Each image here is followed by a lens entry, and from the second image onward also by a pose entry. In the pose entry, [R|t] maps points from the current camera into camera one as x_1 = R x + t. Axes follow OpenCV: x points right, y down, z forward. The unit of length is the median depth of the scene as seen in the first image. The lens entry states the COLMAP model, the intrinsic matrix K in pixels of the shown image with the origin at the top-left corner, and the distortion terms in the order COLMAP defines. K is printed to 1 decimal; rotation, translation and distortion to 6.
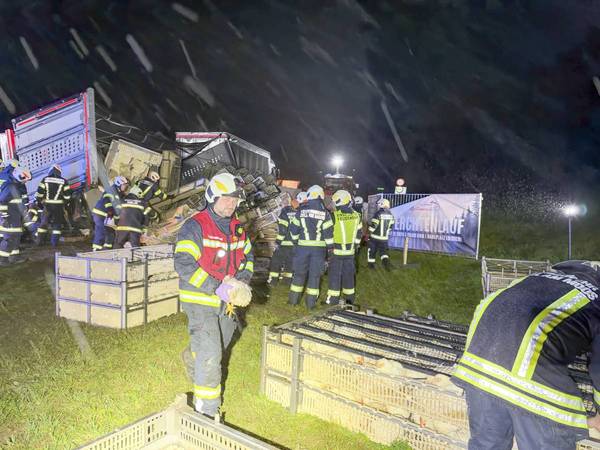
lens RADIAL K [[418.4, 0, 300.0], [0, 418.4, 225.0], [0, 0, 1]] dist [0.023632, -0.004282]
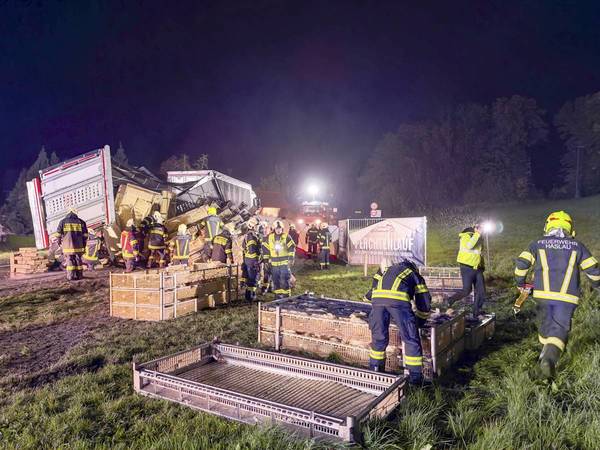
lens RADIAL K [[415.2, 0, 304.1], [0, 415.2, 223.2], [0, 0, 1]] dist [0.056342, -0.087846]
pose [[0.997625, -0.038450, 0.057155, 0.003378], [0.042087, 0.997071, -0.063862, 0.007363], [-0.054532, 0.066116, 0.996321, -0.197853]]
